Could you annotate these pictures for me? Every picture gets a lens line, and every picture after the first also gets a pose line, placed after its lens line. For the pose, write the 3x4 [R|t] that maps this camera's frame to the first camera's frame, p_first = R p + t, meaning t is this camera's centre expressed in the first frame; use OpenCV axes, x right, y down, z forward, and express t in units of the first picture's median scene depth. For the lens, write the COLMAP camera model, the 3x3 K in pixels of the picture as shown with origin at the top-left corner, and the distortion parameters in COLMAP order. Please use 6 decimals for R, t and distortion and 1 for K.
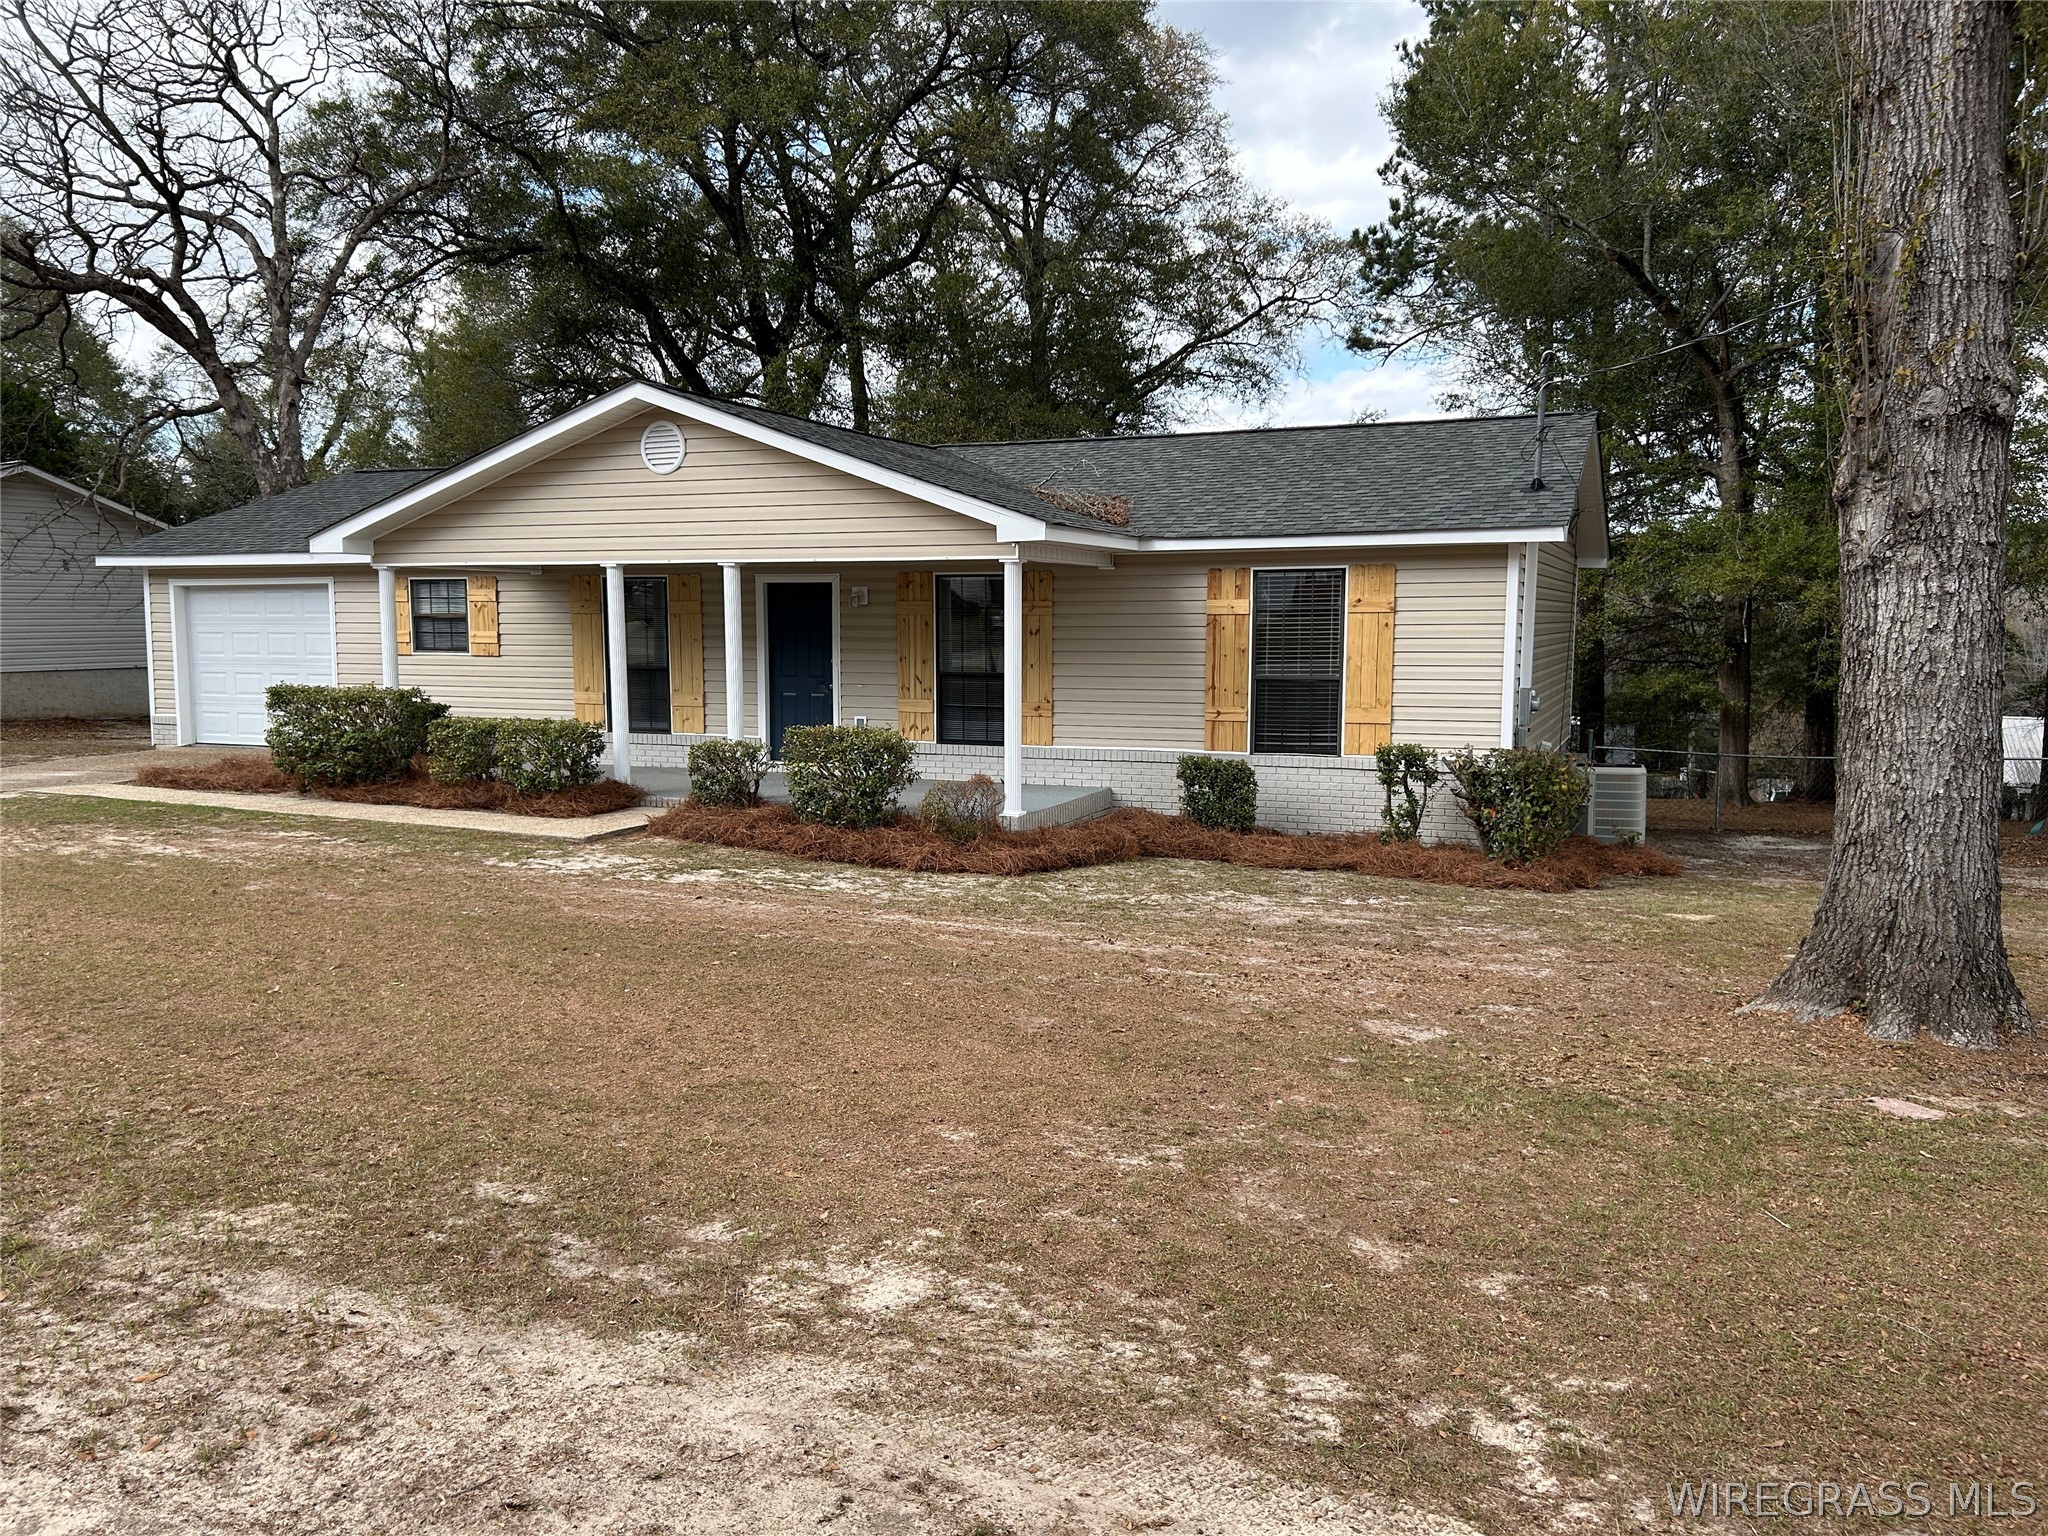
lens RADIAL K [[1549.2, 0, 1024.0], [0, 1549.2, 768.0], [0, 0, 1]] dist [0.099808, -0.116262]
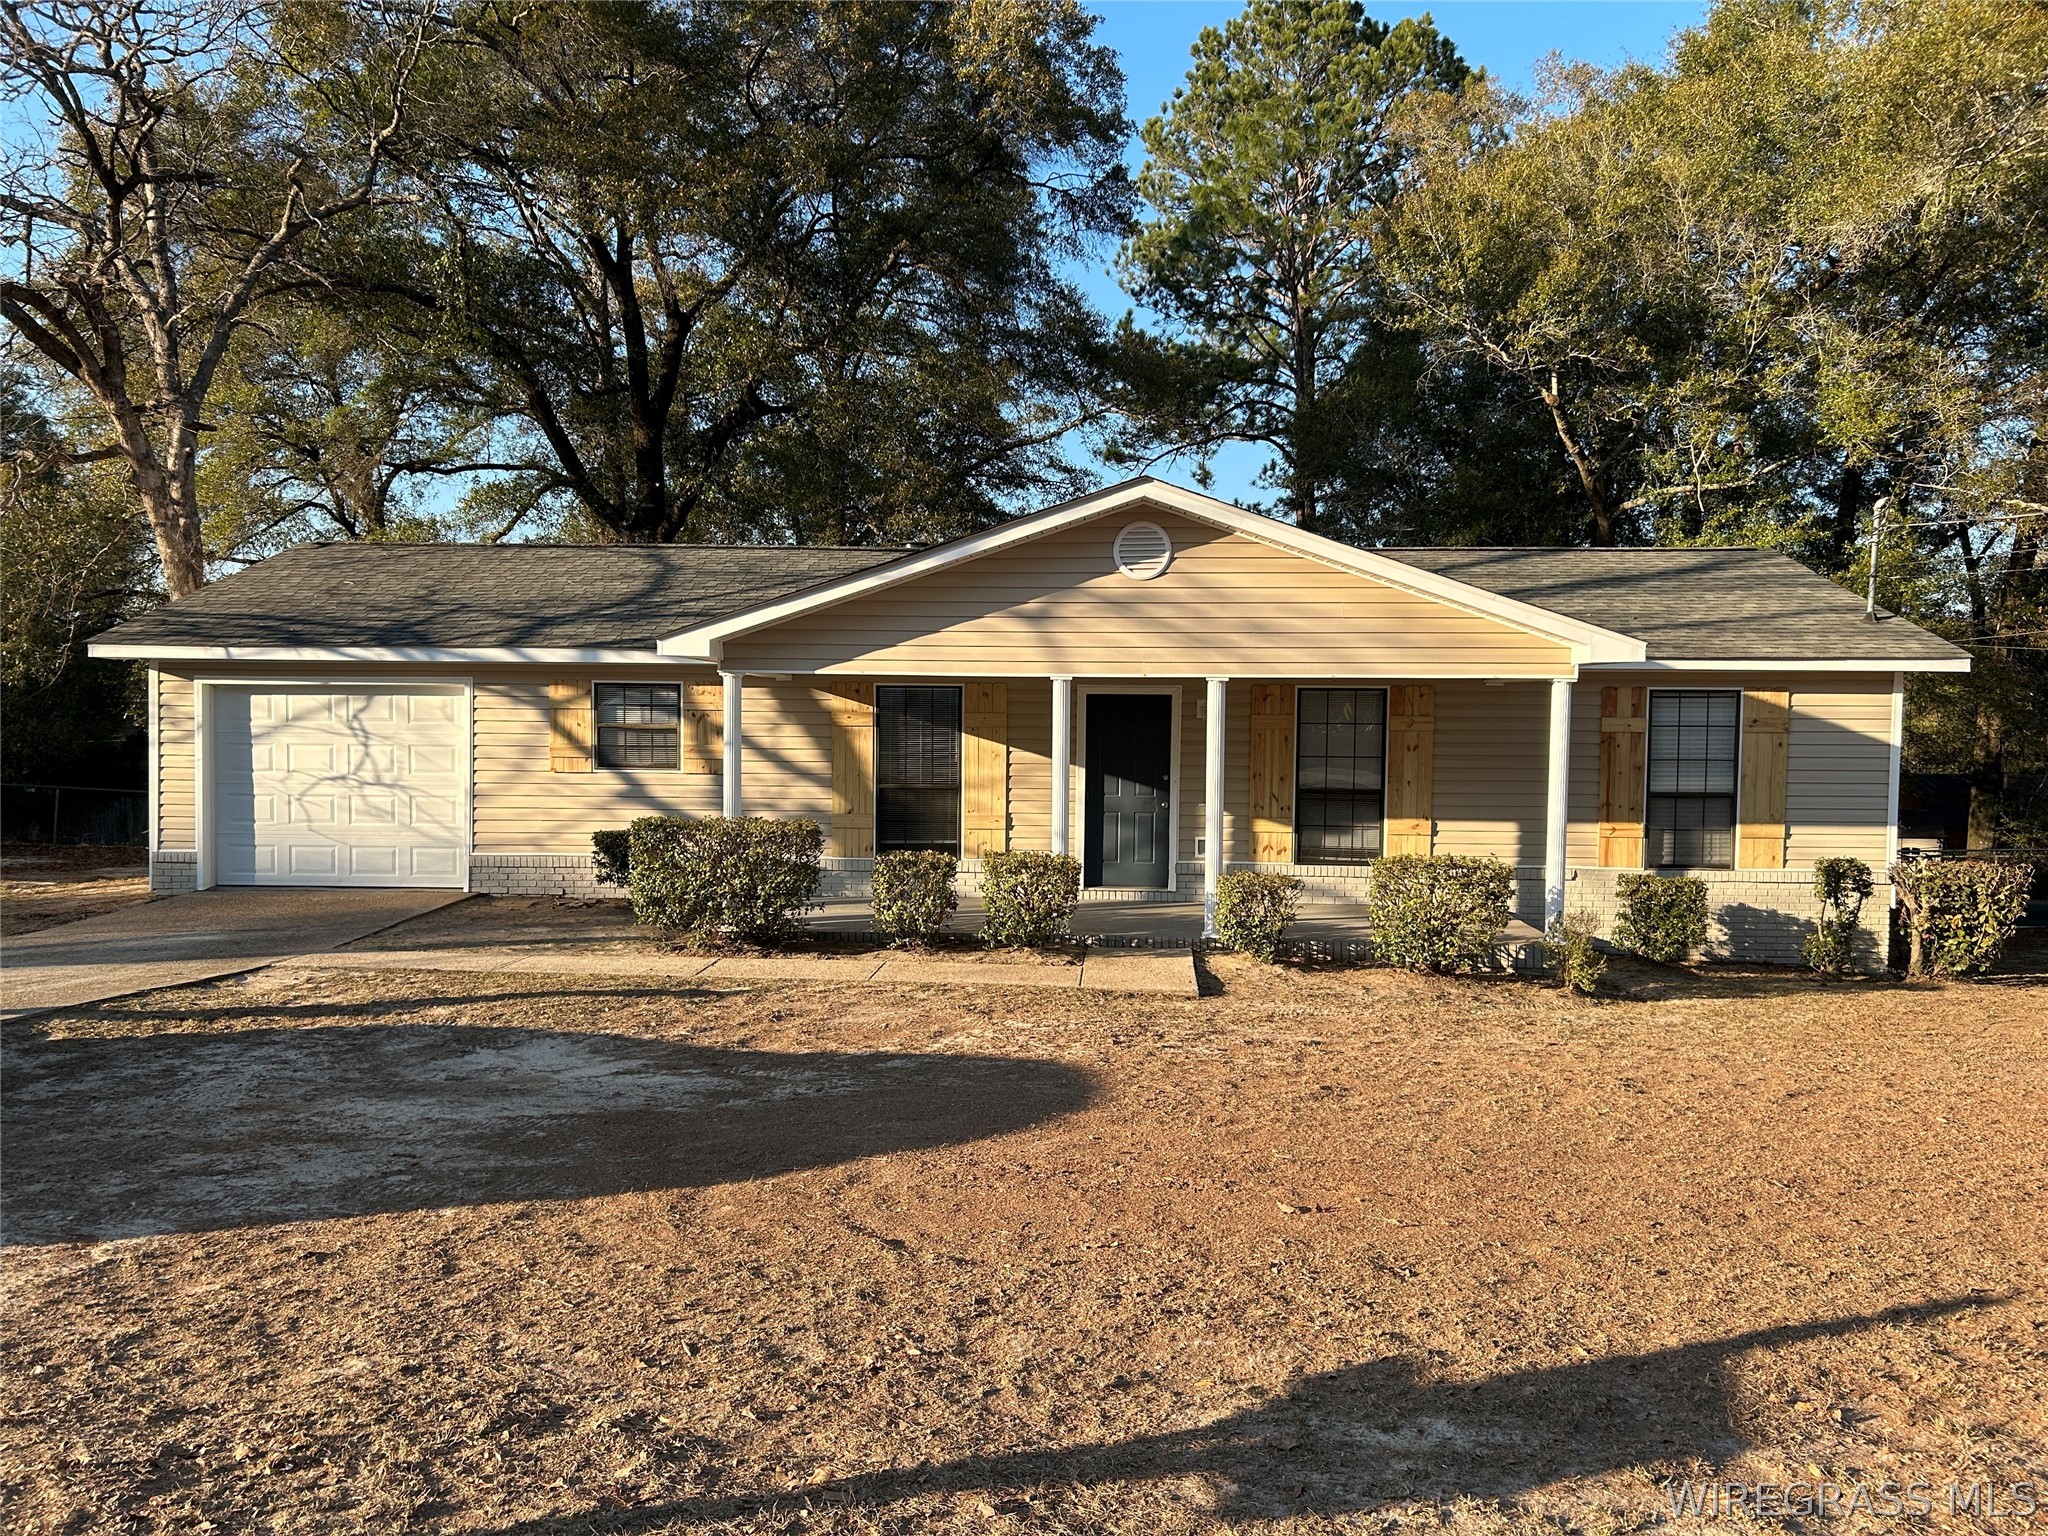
lens RADIAL K [[1549.2, 0, 1024.0], [0, 1549.2, 768.0], [0, 0, 1]] dist [0.099808, -0.116262]
pose [[0.931289, -0.007338, 0.364207, -0.615396], [0.026341, 0.998536, -0.047235, -0.037869], [-0.363327, 0.053583, 0.930119, 0.191061]]
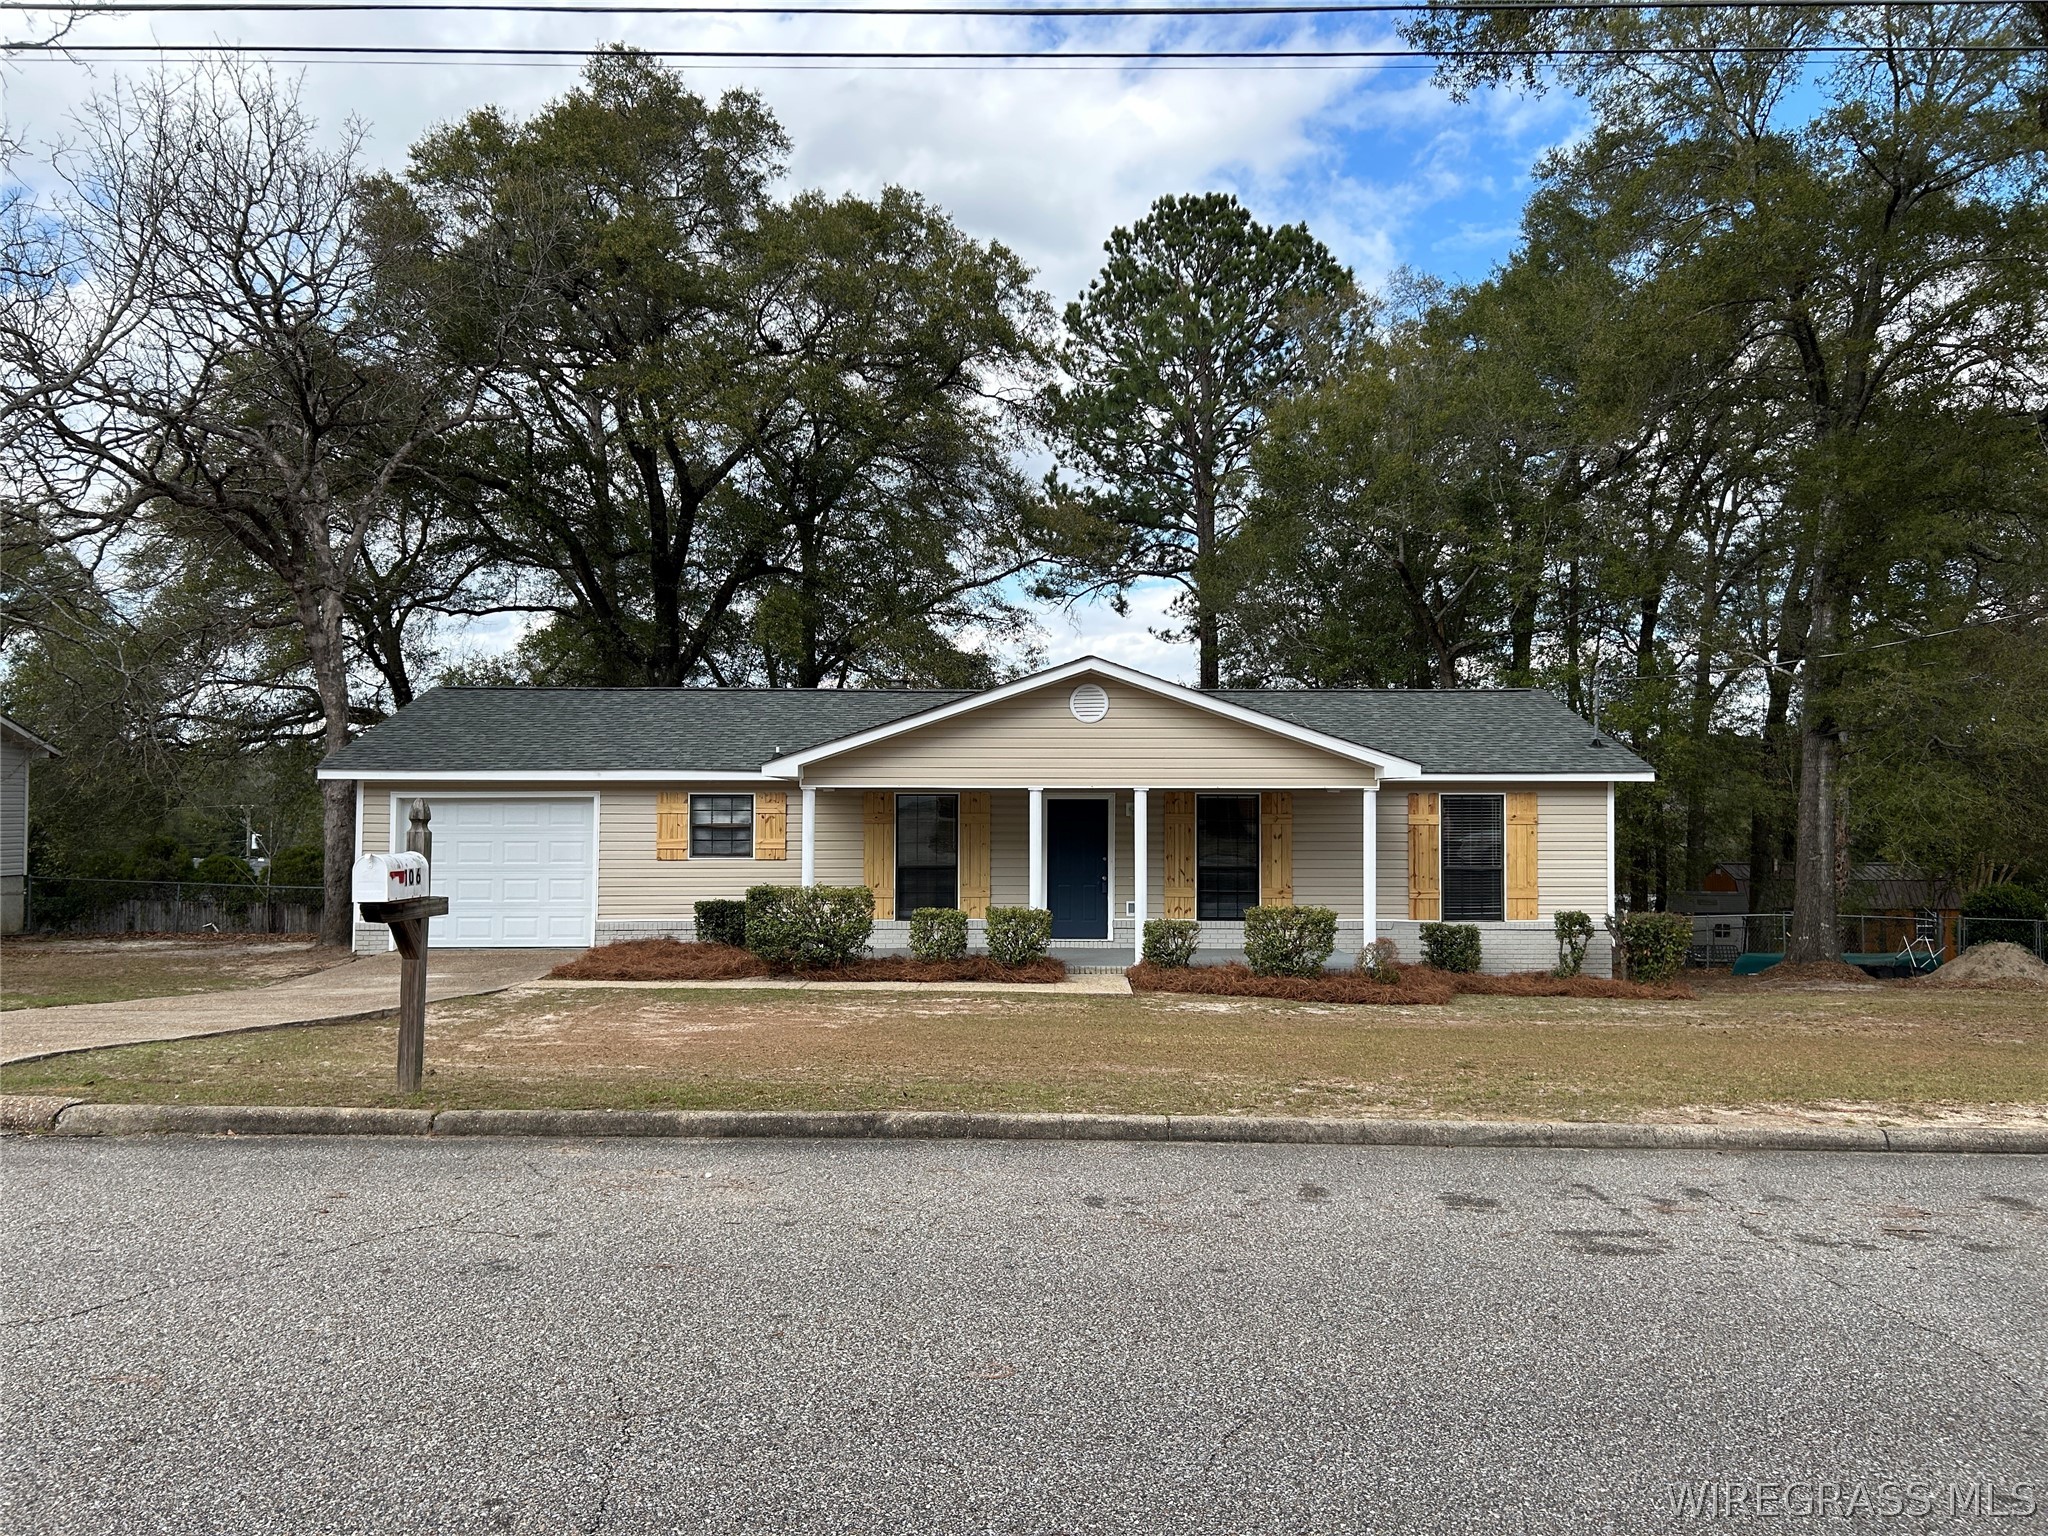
lens RADIAL K [[1549.2, 0, 1024.0], [0, 1549.2, 768.0], [0, 0, 1]] dist [0.099808, -0.116262]
pose [[0.910330, 0.012171, 0.413704, -0.818479], [0.038137, 0.992848, -0.113126, -0.001485], [-0.412123, 0.118759, 0.903356, -0.165468]]
